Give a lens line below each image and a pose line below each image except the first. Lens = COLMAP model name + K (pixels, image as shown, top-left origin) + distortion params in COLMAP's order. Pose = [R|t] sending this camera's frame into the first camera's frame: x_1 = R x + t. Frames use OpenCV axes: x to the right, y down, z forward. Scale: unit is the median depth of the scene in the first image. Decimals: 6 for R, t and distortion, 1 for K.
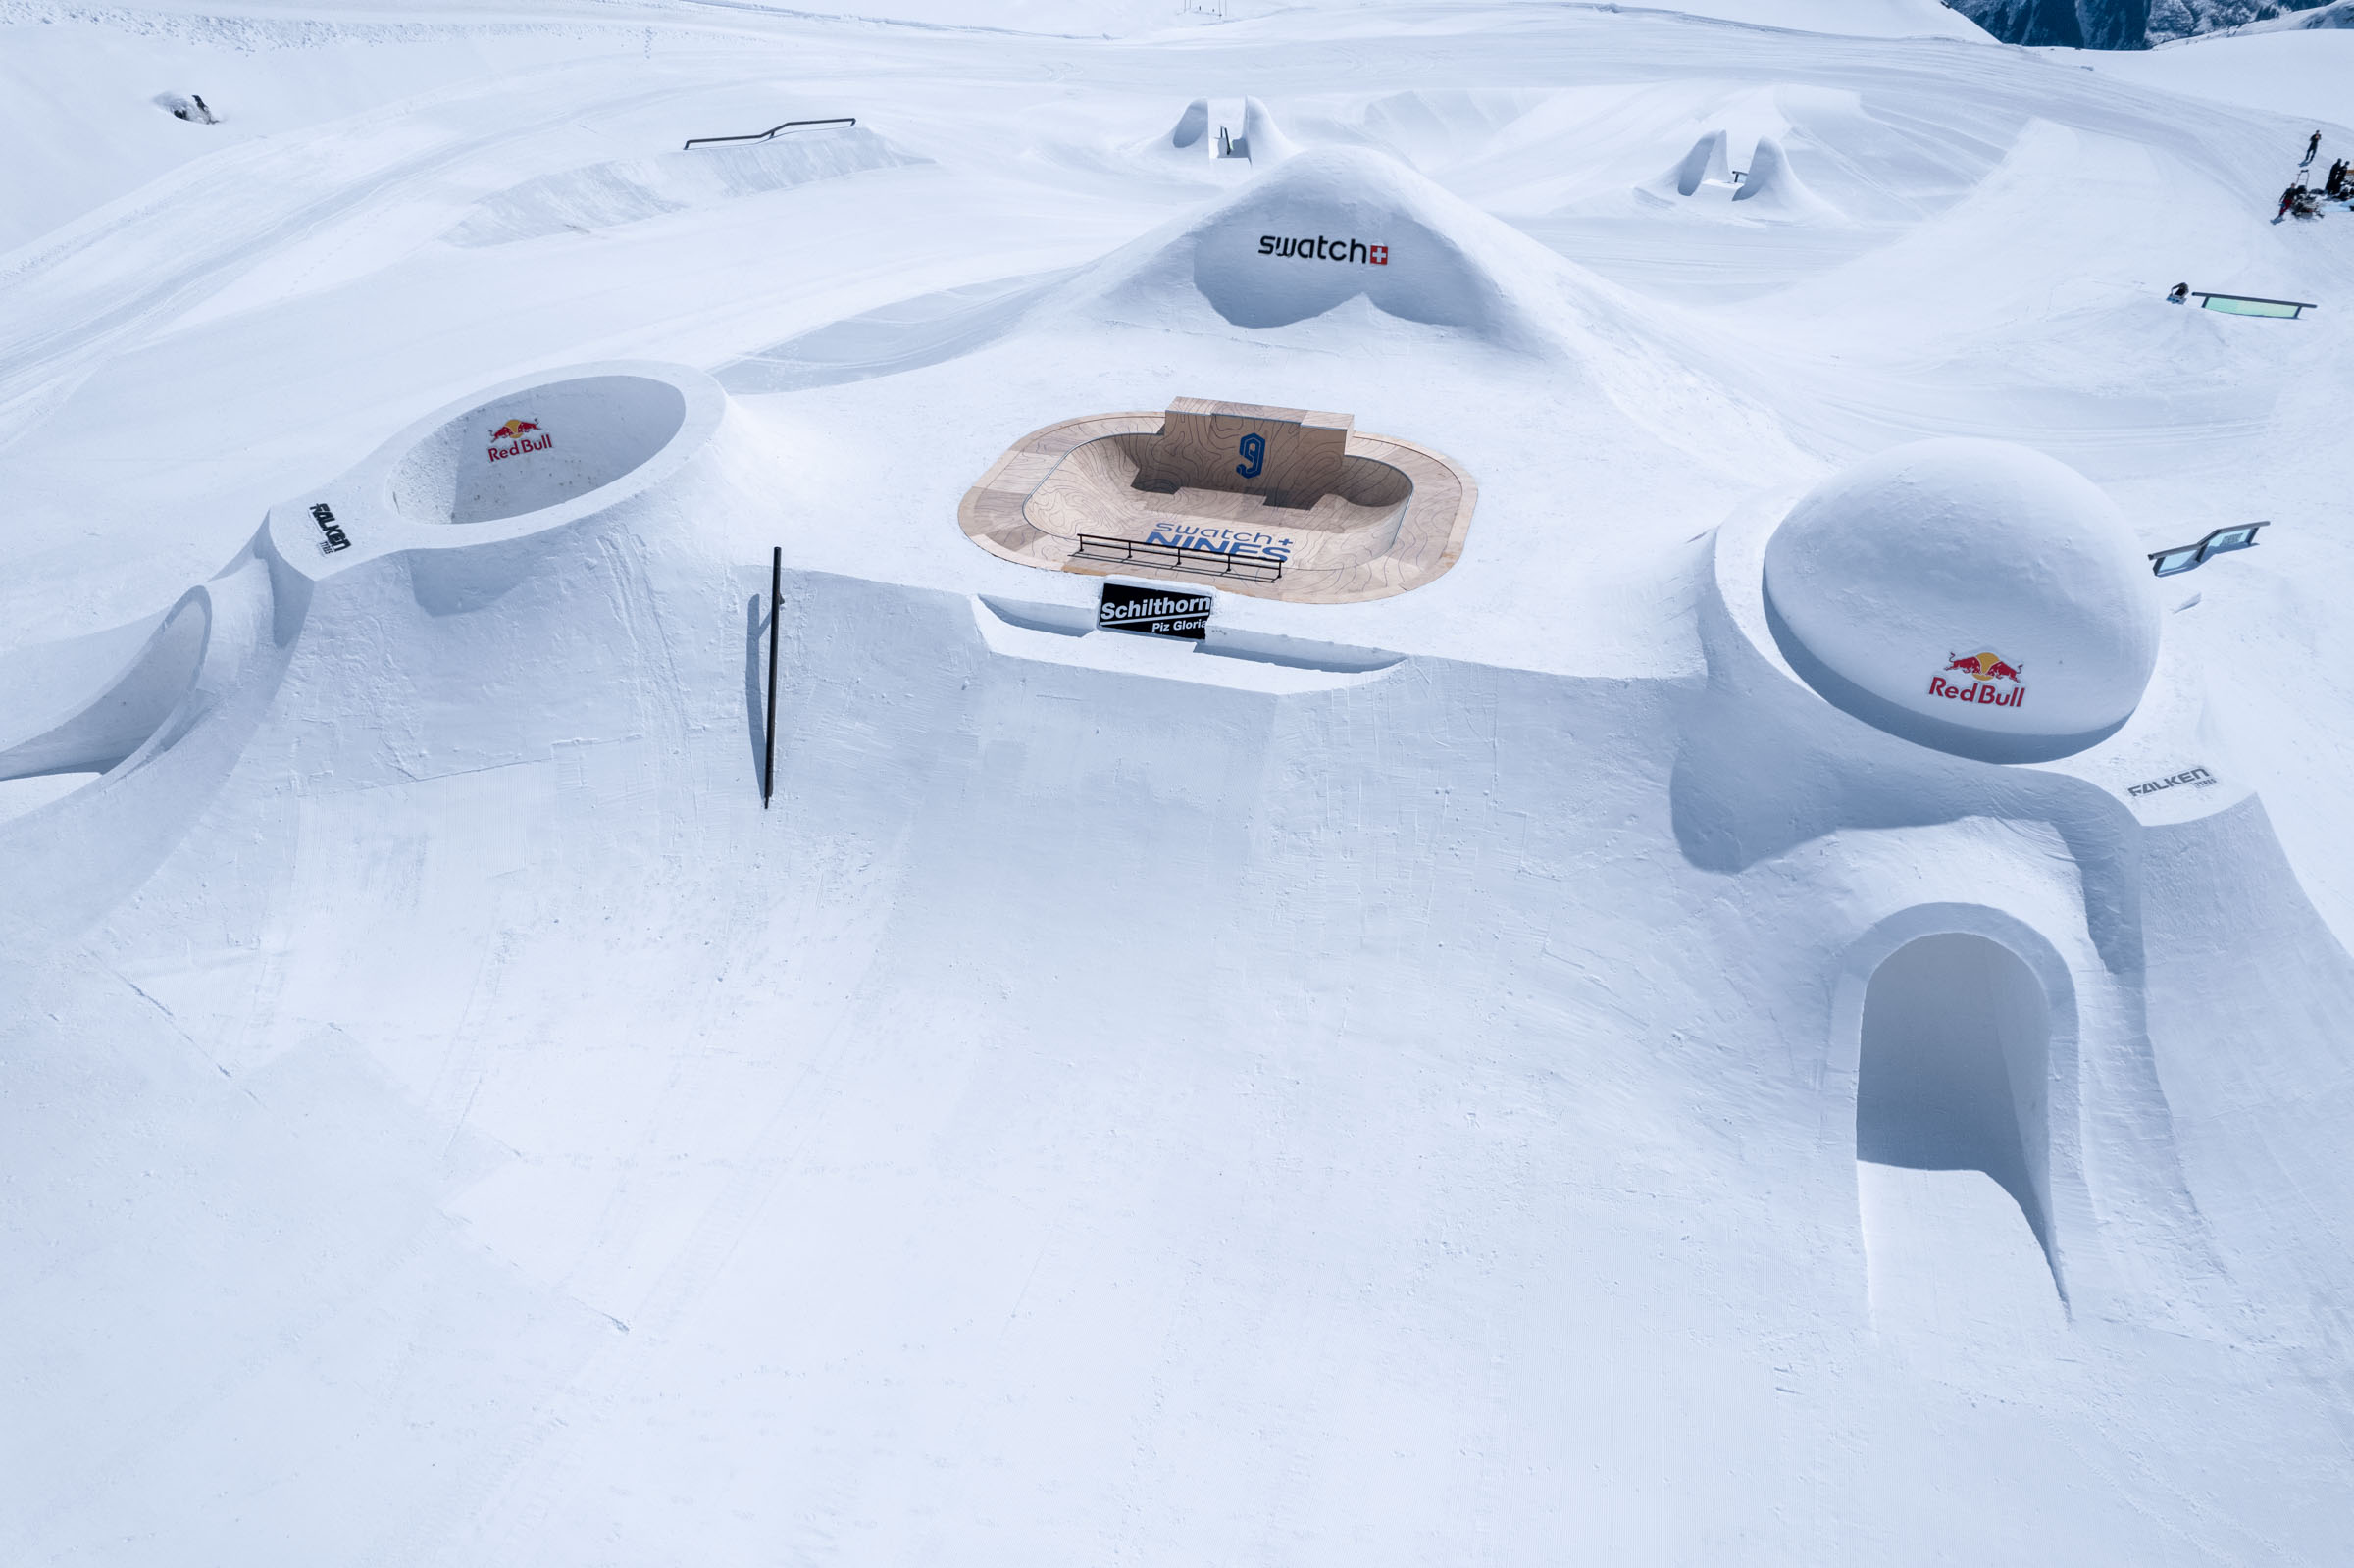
lens RADIAL K [[1486.7, 0, 1193.2], [0, 1486.7, 781.7], [0, 0, 1]] dist [-0.069419, 0.074023]
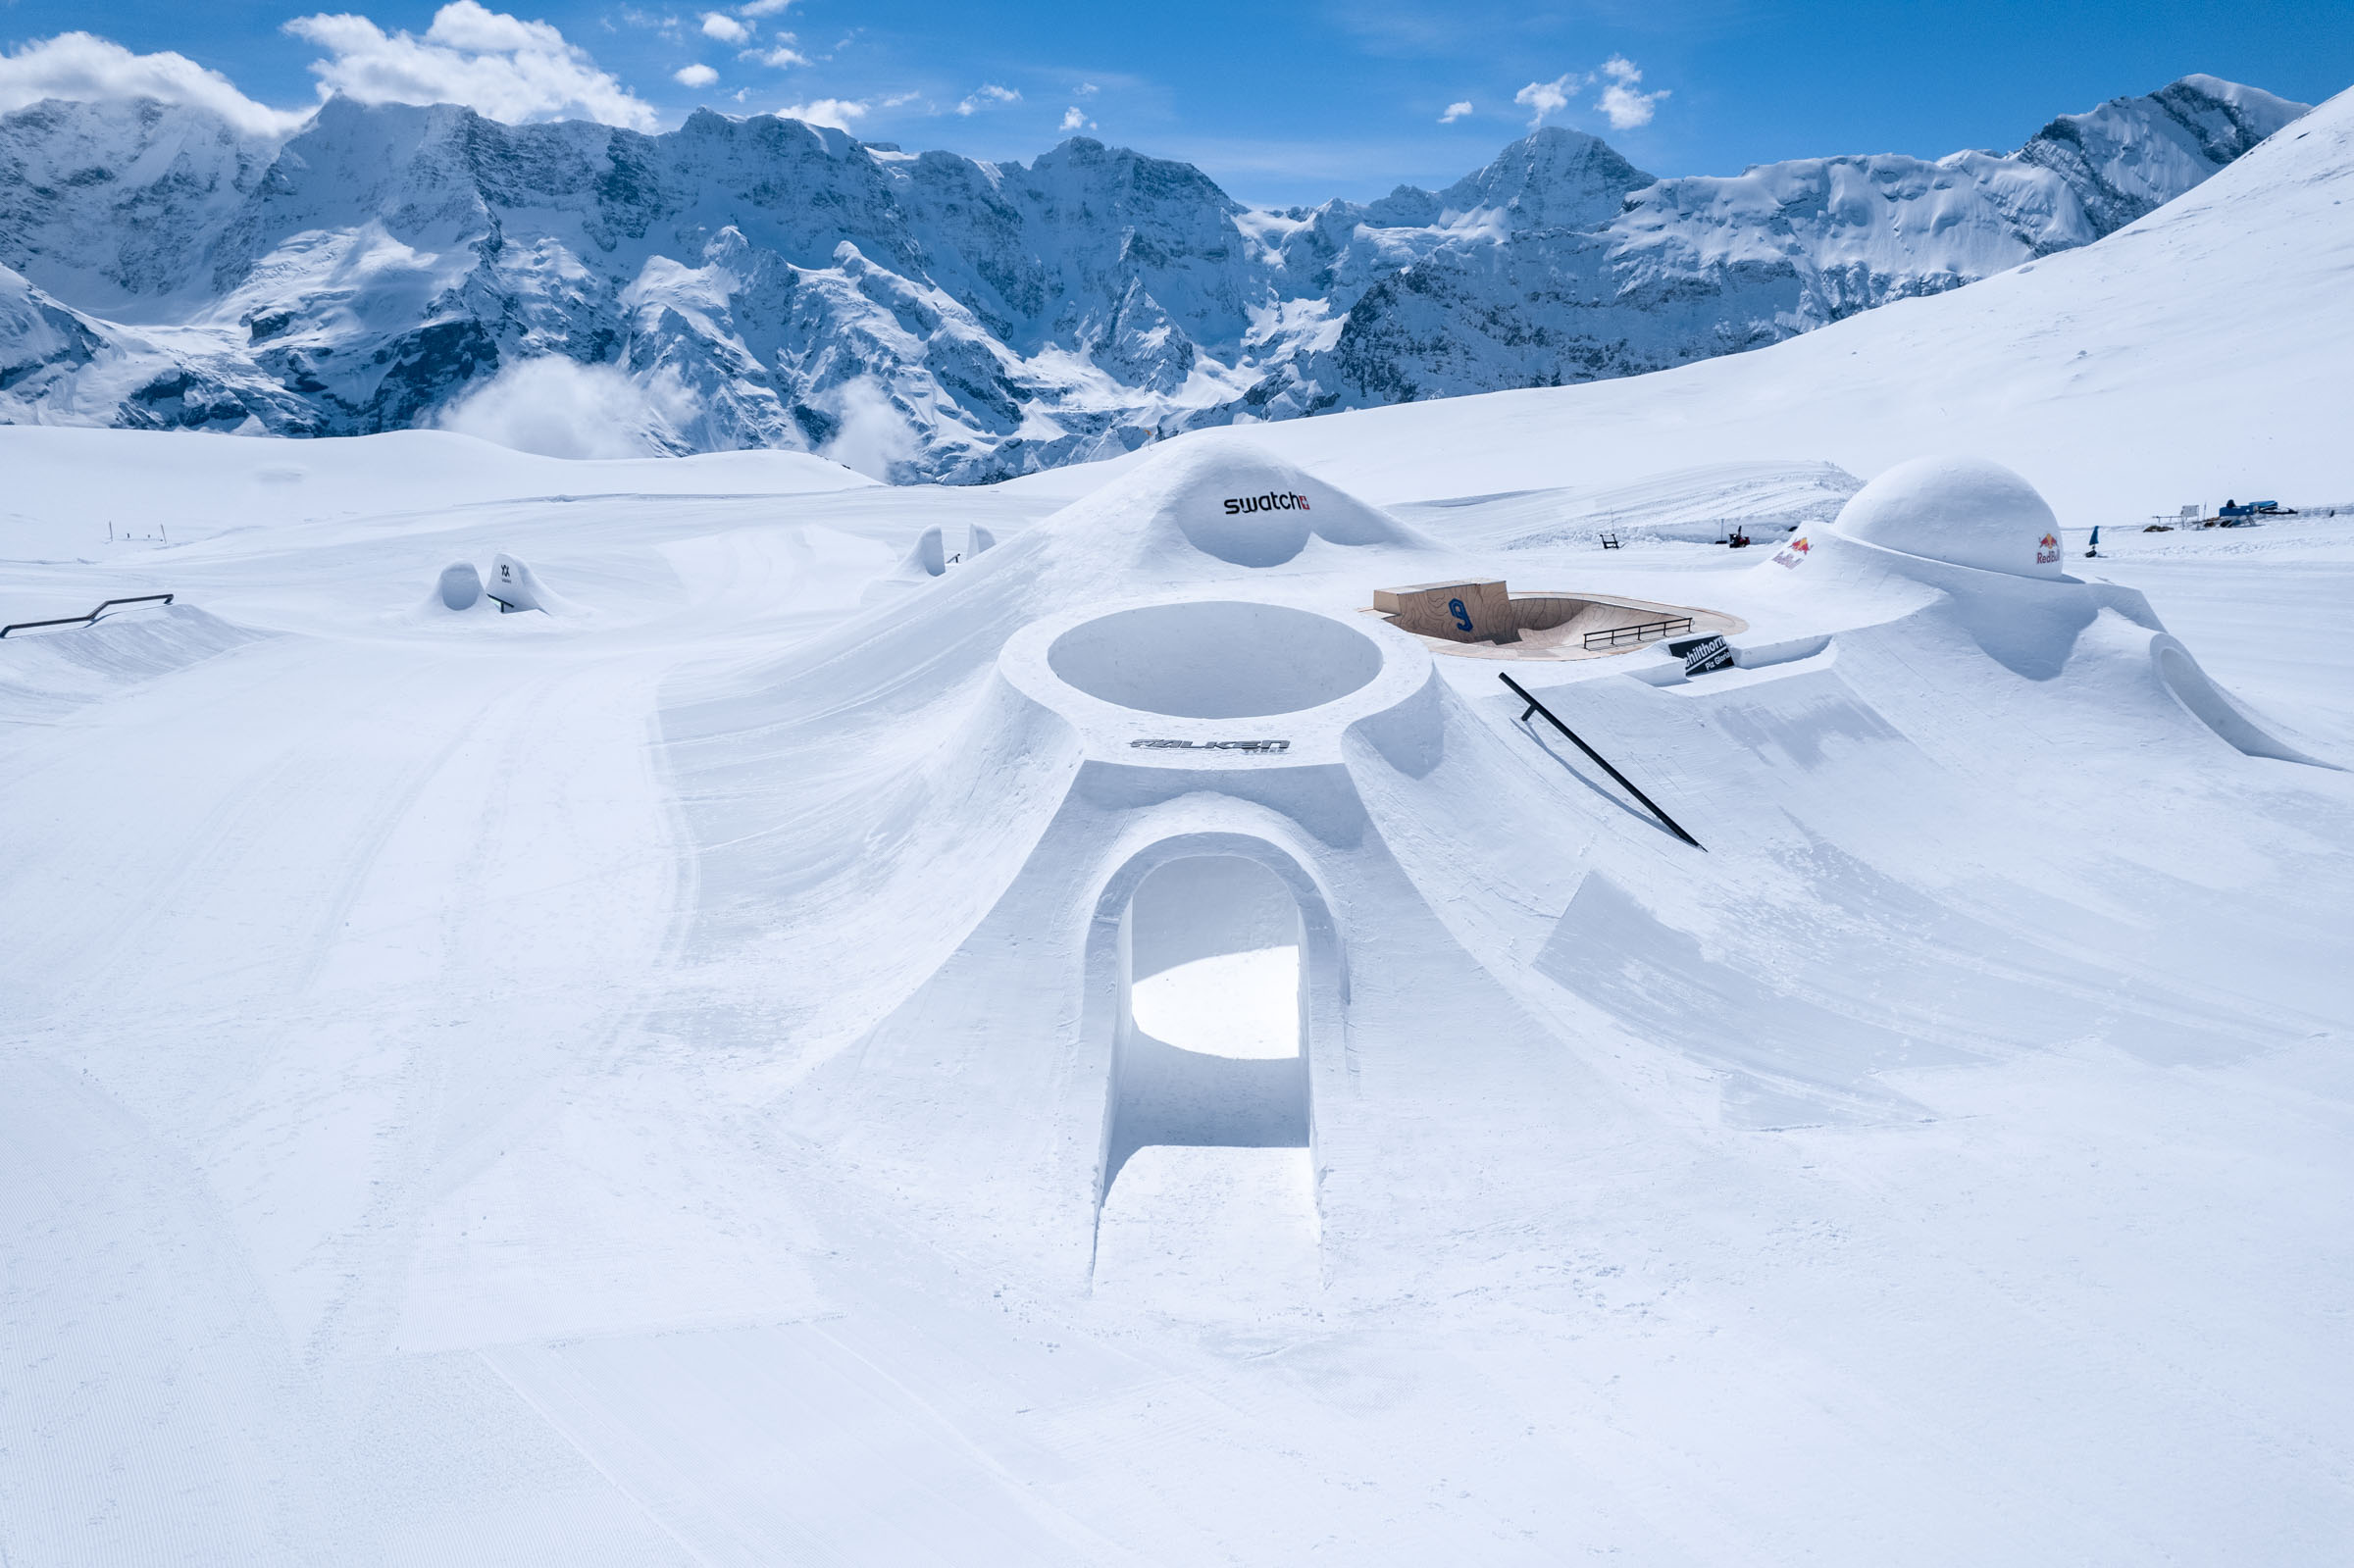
lens RADIAL K [[1486.7, 0, 1193.2], [0, 1486.7, 781.7], [0, 0, 1]] dist [-0.069419, 0.074023]
pose [[0.623301, -0.219747, 0.750471, -1.293288], [0.455062, 0.882395, -0.119574, -0.066791], [-0.635936, 0.416041, 0.649997, 0.503905]]
